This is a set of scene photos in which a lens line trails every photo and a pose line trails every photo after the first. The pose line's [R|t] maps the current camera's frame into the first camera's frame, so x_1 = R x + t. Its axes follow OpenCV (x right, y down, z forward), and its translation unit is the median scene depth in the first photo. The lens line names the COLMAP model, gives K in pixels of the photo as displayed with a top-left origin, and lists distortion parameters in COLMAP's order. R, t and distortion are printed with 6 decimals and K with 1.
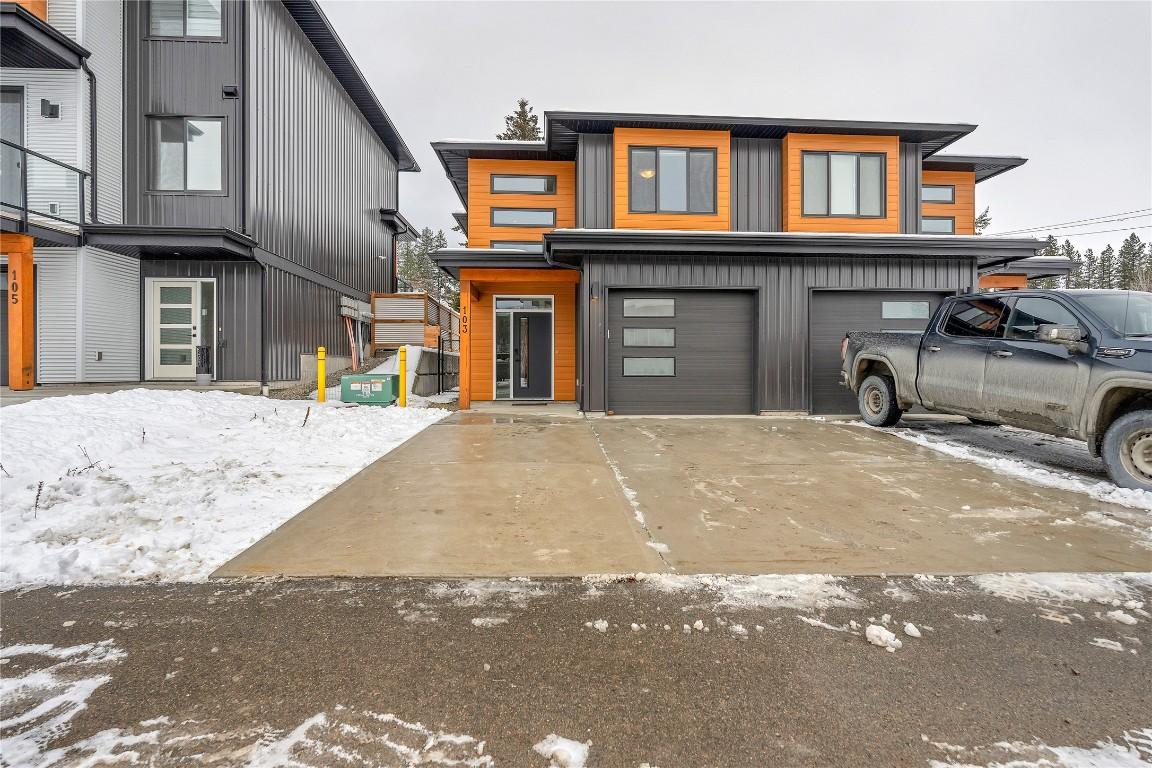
lens RADIAL K [[548.0, 0, 577.7], [0, 548.0, 376.9], [0, 0, 1]] dist [-0.003820, -0.000244]
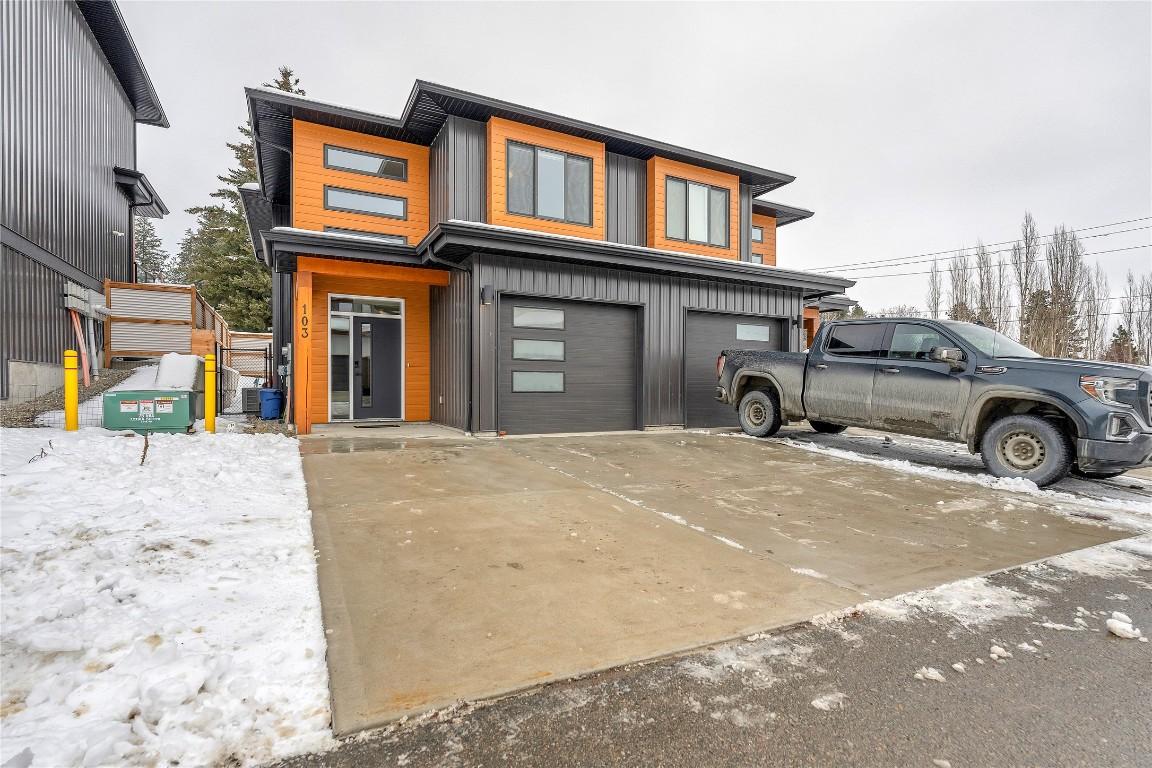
lens RADIAL K [[557.2, 0, 576.6], [0, 557.2, 402.4], [0, 0, 1]] dist [-0.002918, 0.000089]
pose [[0.909983, -0.007544, 0.414576, -0.206112], [0.003365, 0.999936, 0.010808, 0.006436], [-0.414631, -0.008440, 0.909950, 0.115926]]
